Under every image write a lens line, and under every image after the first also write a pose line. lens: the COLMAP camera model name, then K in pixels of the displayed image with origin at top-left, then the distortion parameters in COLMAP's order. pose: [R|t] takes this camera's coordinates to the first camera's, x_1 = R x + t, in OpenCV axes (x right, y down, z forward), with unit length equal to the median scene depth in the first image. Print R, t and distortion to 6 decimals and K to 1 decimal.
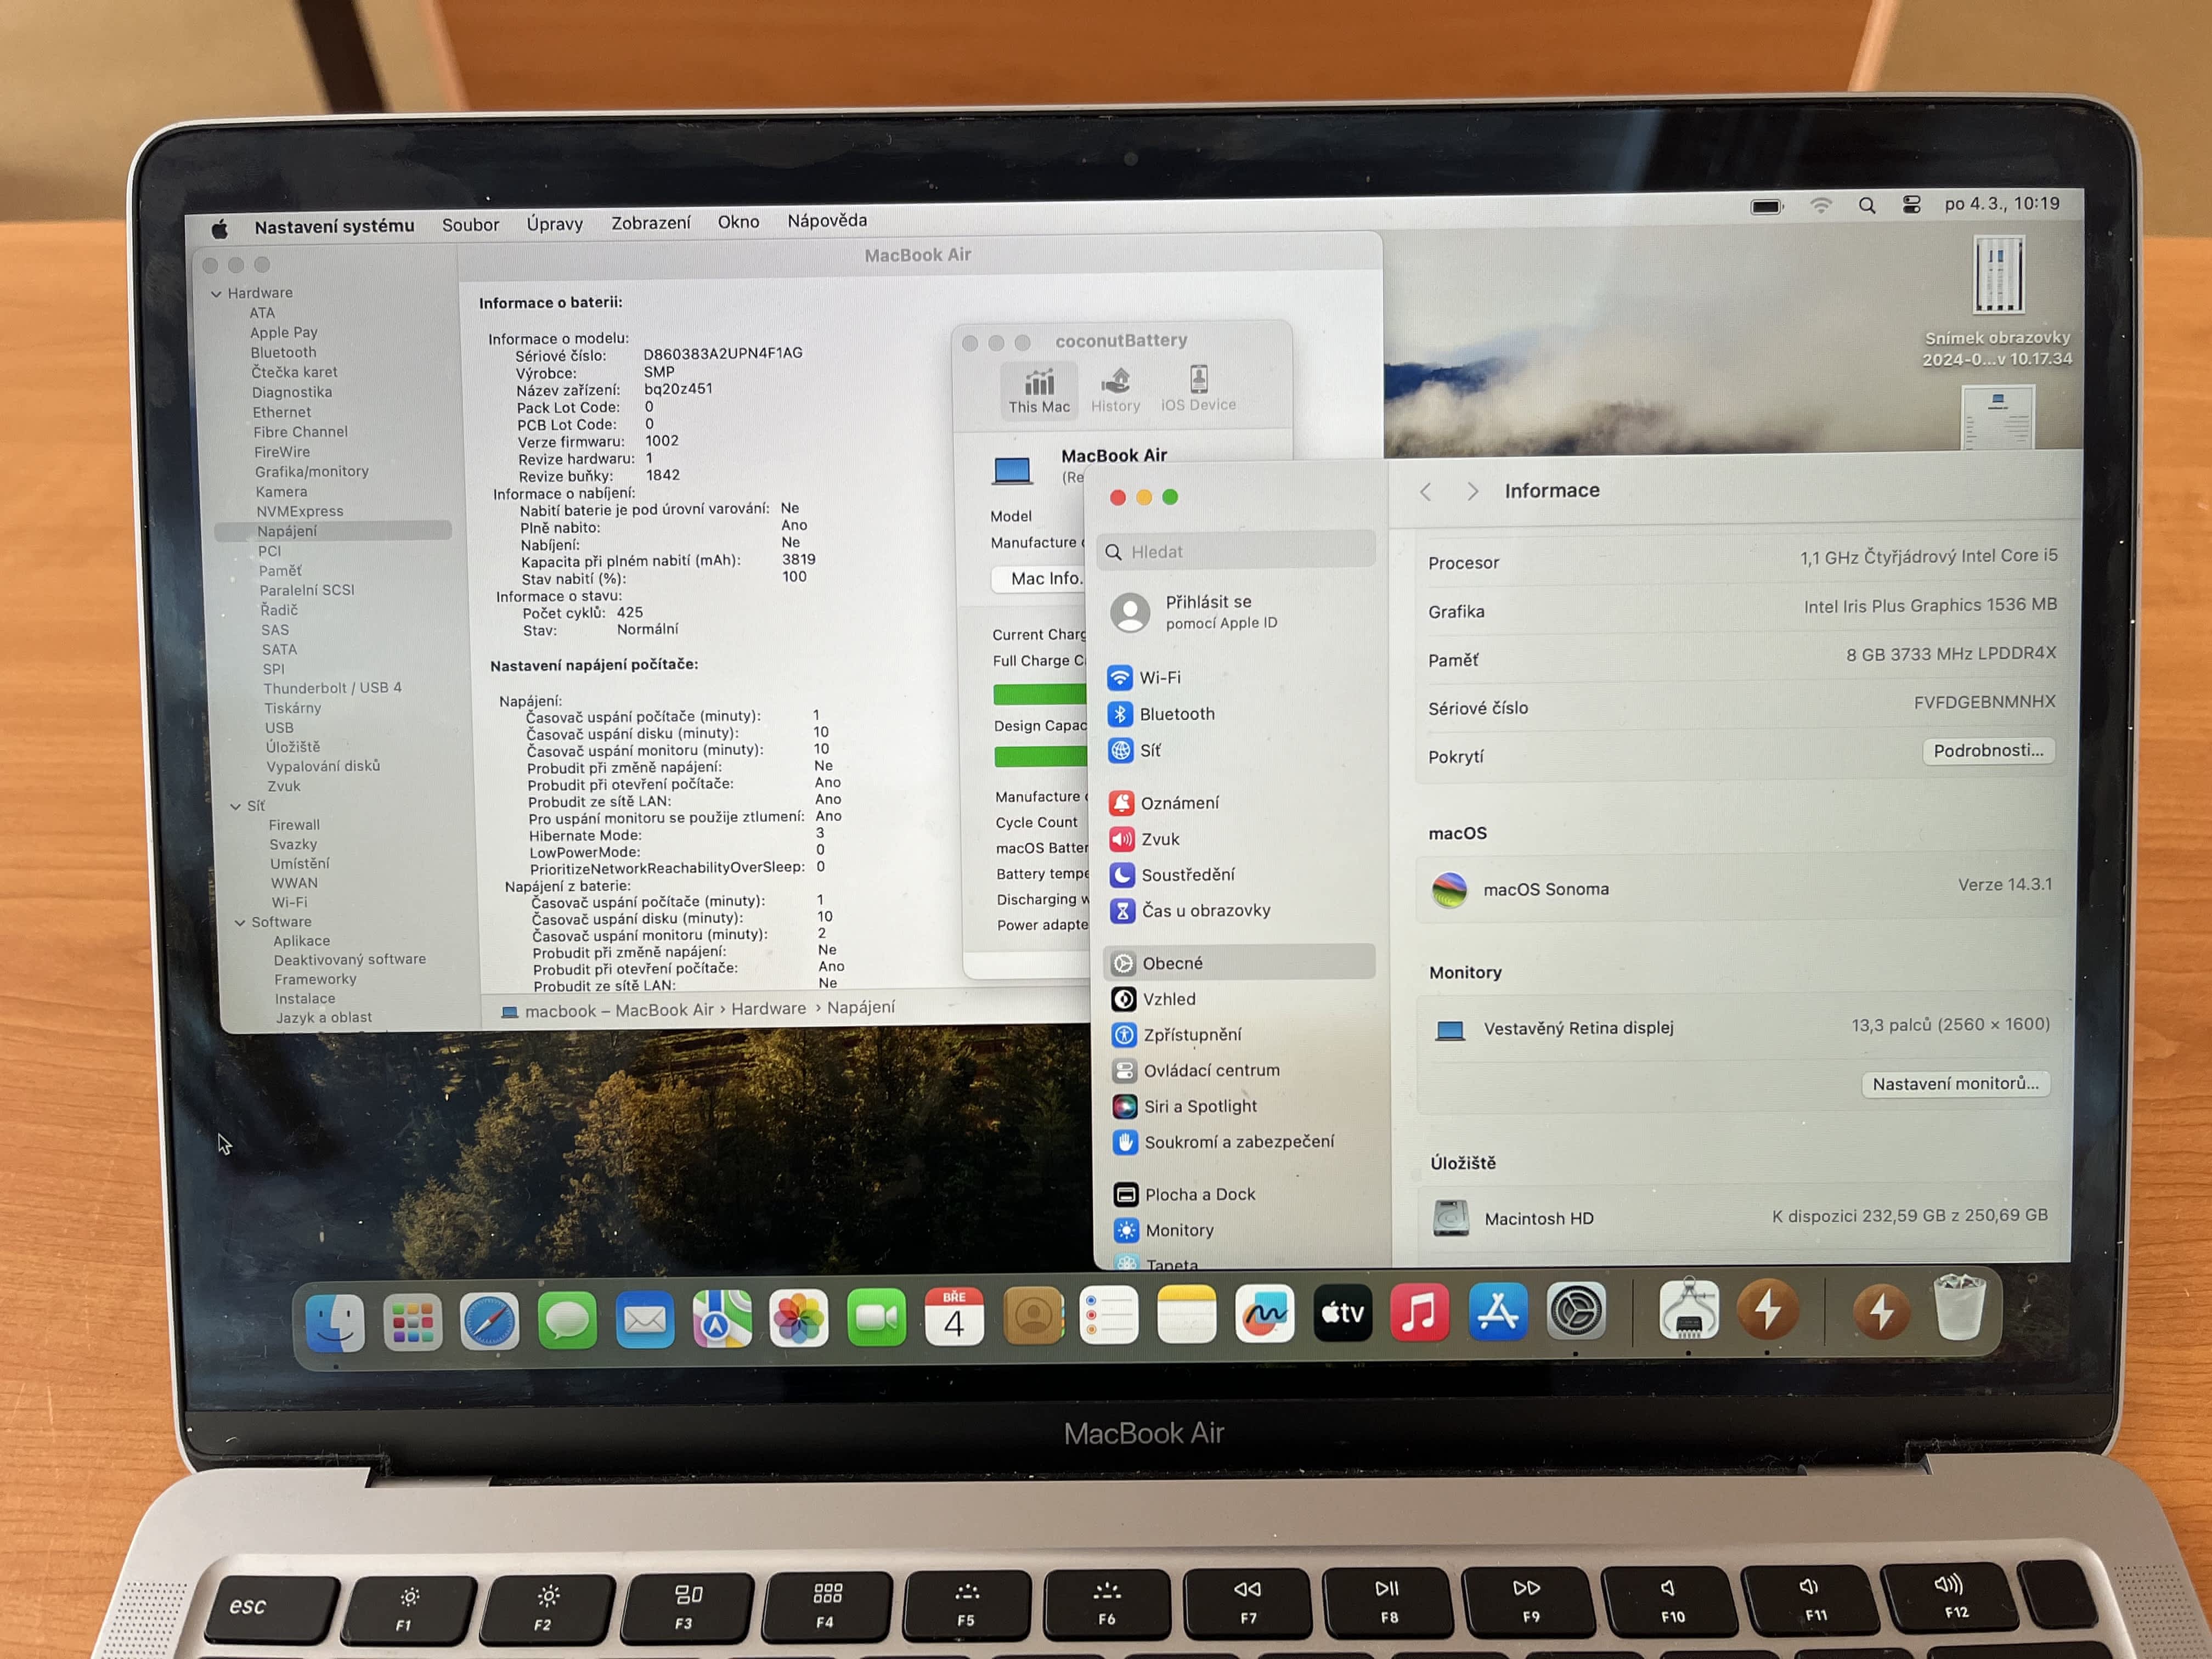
lens RADIAL K [[1786.5, 0, 1123.2], [0, 1786.5, 793.4], [0, 0, 1]] dist [0.054986, -0.094841]
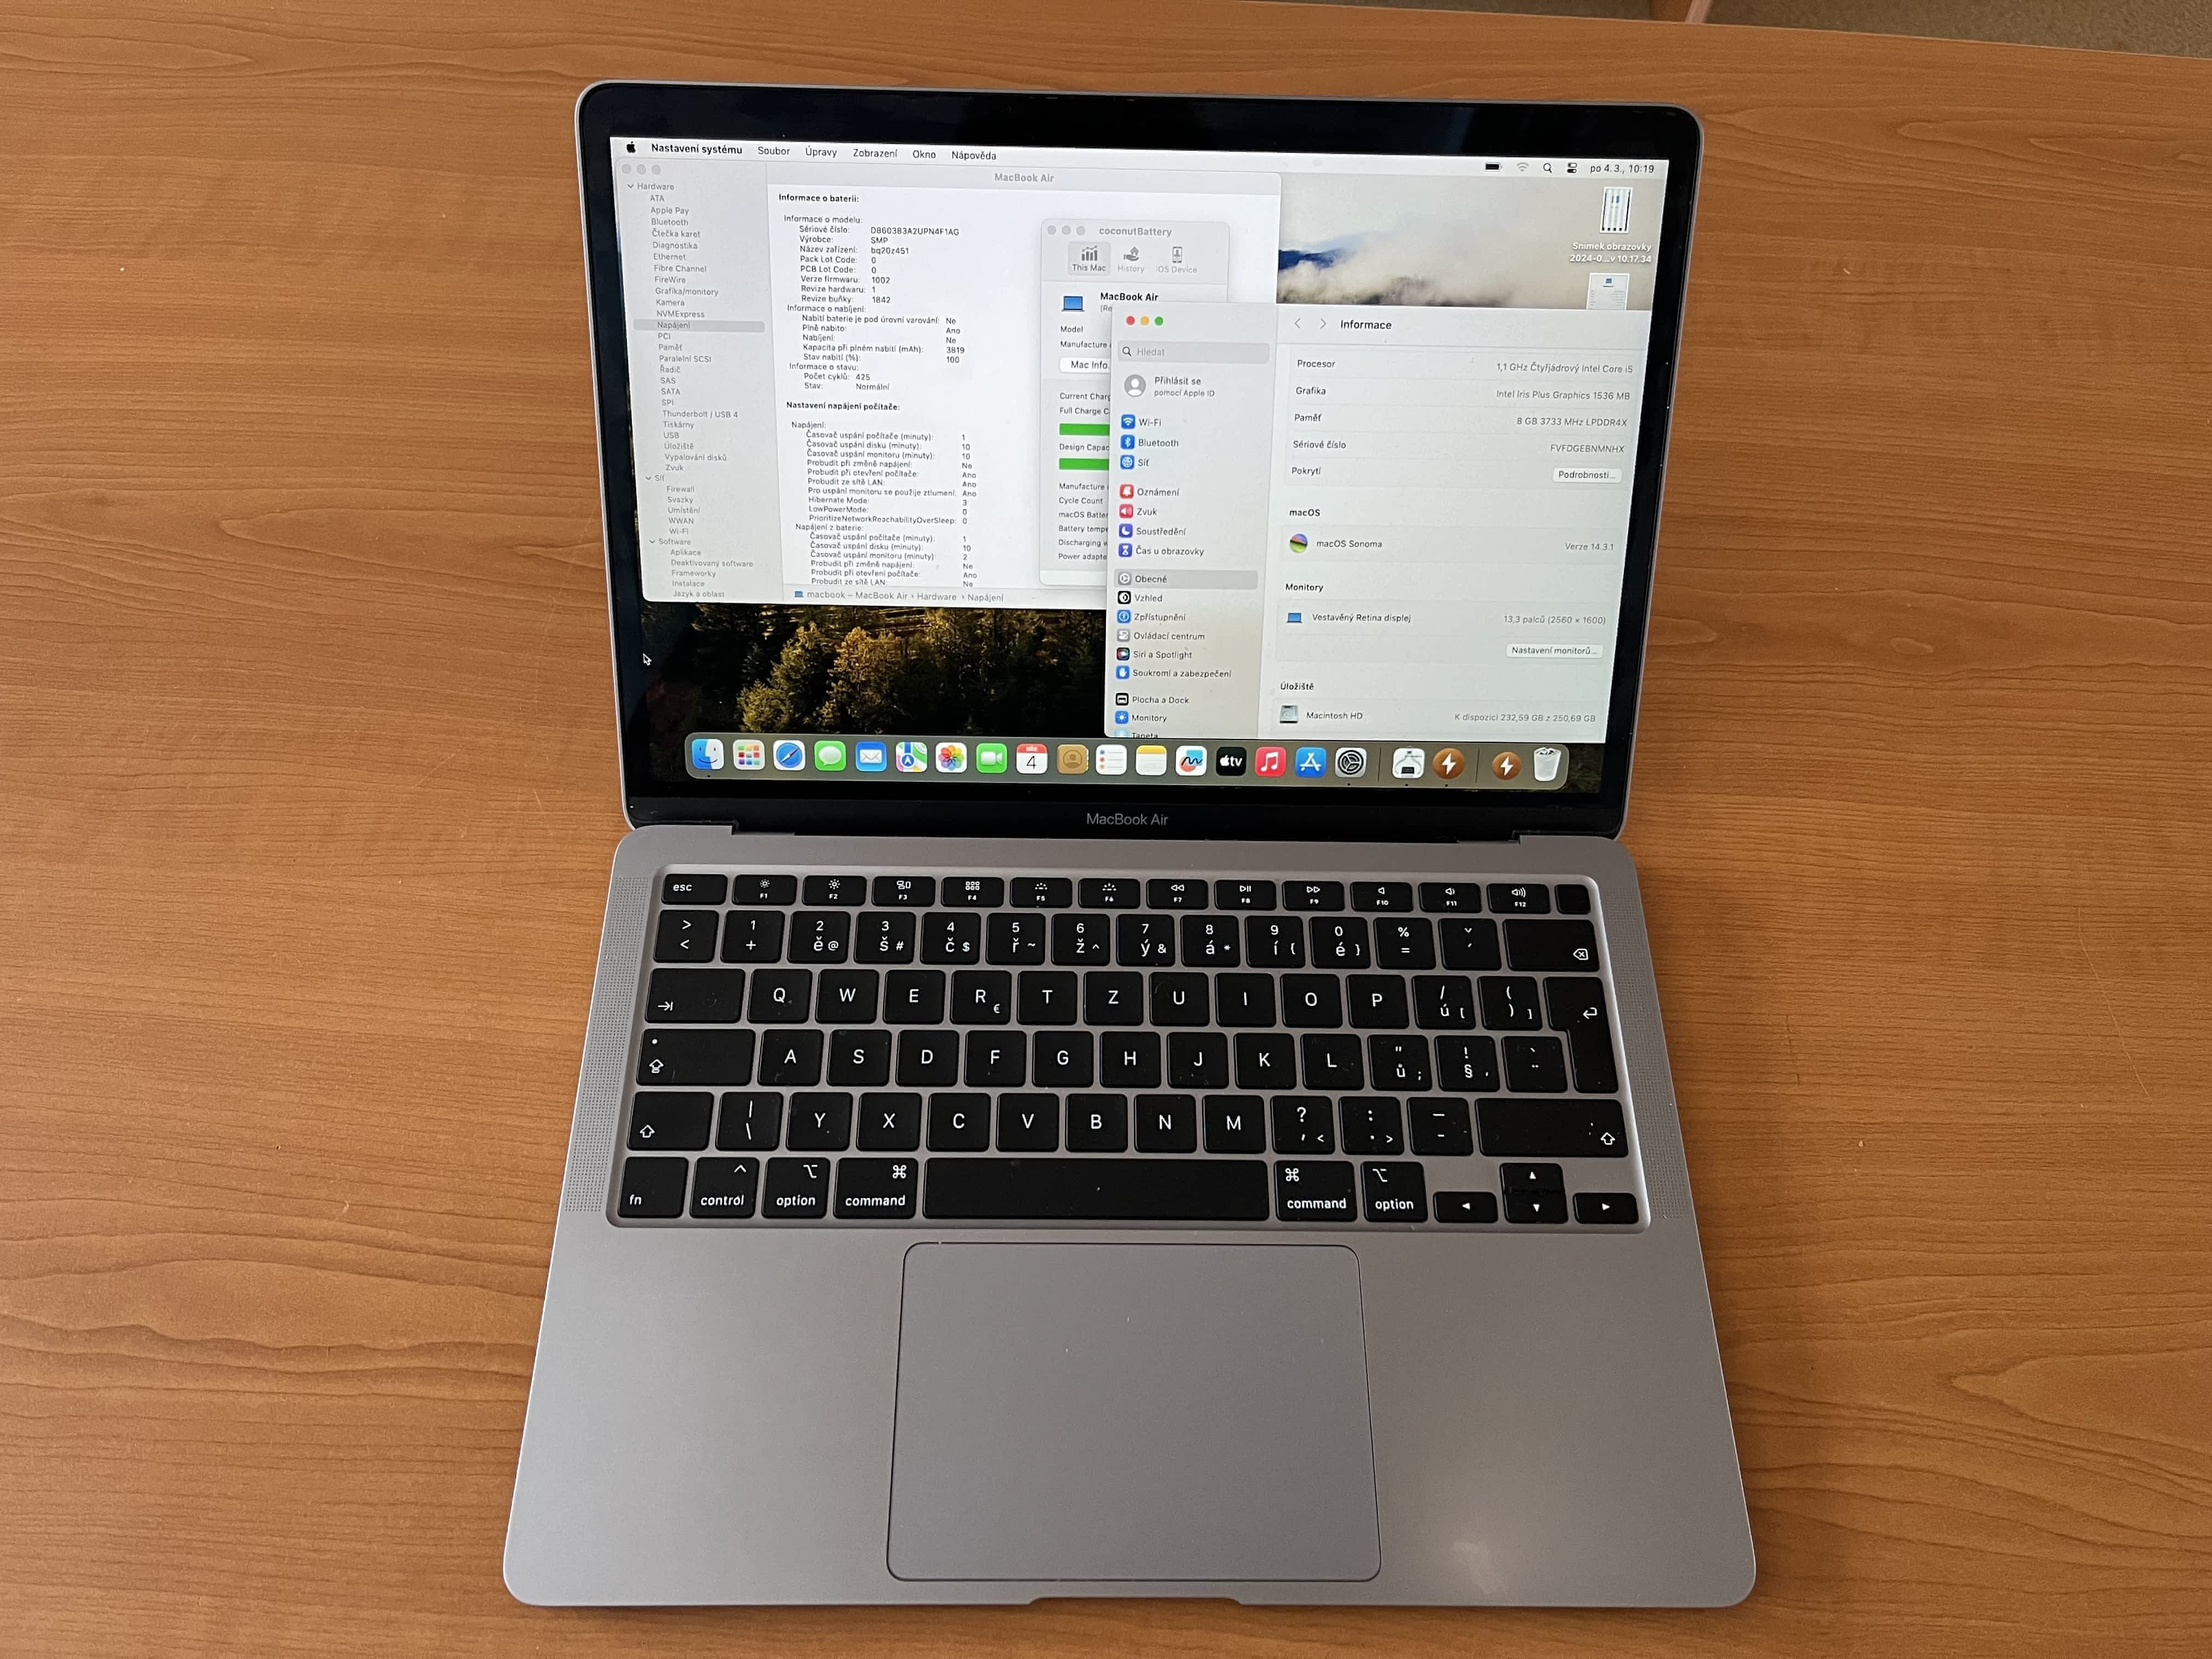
lens RADIAL K [[1695.6, 0, 1110.0], [0, 1695.6, 852.0], [0, 0, 1]] dist [0.037136, -0.062472]
pose [[0.999236, 0.021514, 0.032629, -0.068189], [-0.029370, 0.964152, 0.263719, -0.098835], [-0.025786, -0.264476, 0.964048, -0.812659]]
